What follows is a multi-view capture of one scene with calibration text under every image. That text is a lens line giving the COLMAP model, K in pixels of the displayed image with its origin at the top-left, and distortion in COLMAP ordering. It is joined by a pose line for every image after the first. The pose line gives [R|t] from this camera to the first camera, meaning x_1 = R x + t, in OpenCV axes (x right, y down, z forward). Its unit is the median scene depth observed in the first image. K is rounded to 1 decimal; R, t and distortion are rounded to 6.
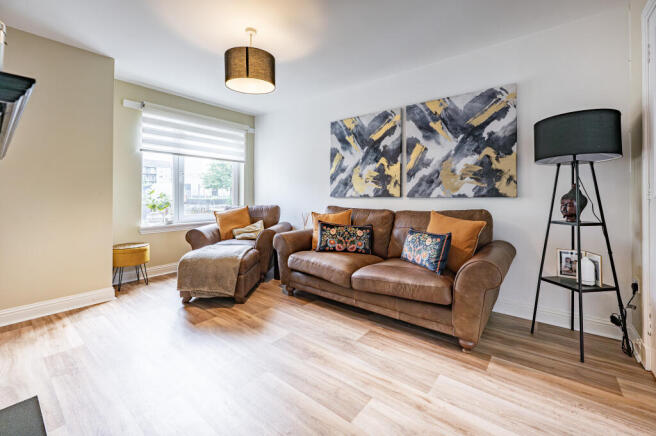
lens RADIAL K [[275.1, 0, 334.9], [0, 275.1, 195.9], [0, 0, 1]] dist [0.000507, 0.000212]
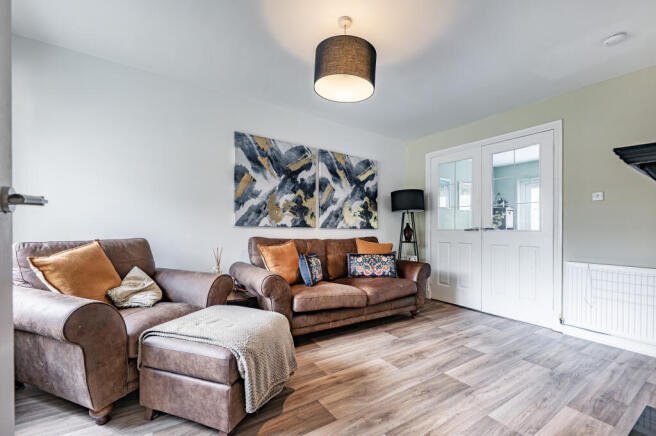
lens RADIAL K [[275.1, 0, 326.6], [0, 275.1, 230.4], [0, 0, 1]] dist [0.000507, 0.000212]
pose [[0.316986, -0.000719, 0.948430, -0.984914], [-0.022504, 0.999712, 0.008279, 0.006589], [-0.948163, -0.023967, 0.316878, 0.709056]]
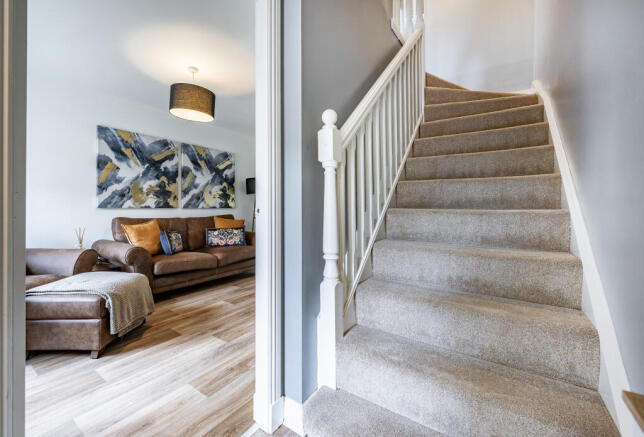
lens RADIAL K [[267.0, 0, 307.2], [0, 267.0, 201.3], [0, 0, 1]] dist [0.001718, -0.000367]
pose [[-0.044949, 0.014022, 0.998891, -1.327189], [-0.016933, 0.999747, -0.014796, -0.024200], [-0.998846, -0.017579, -0.044700, 0.500476]]
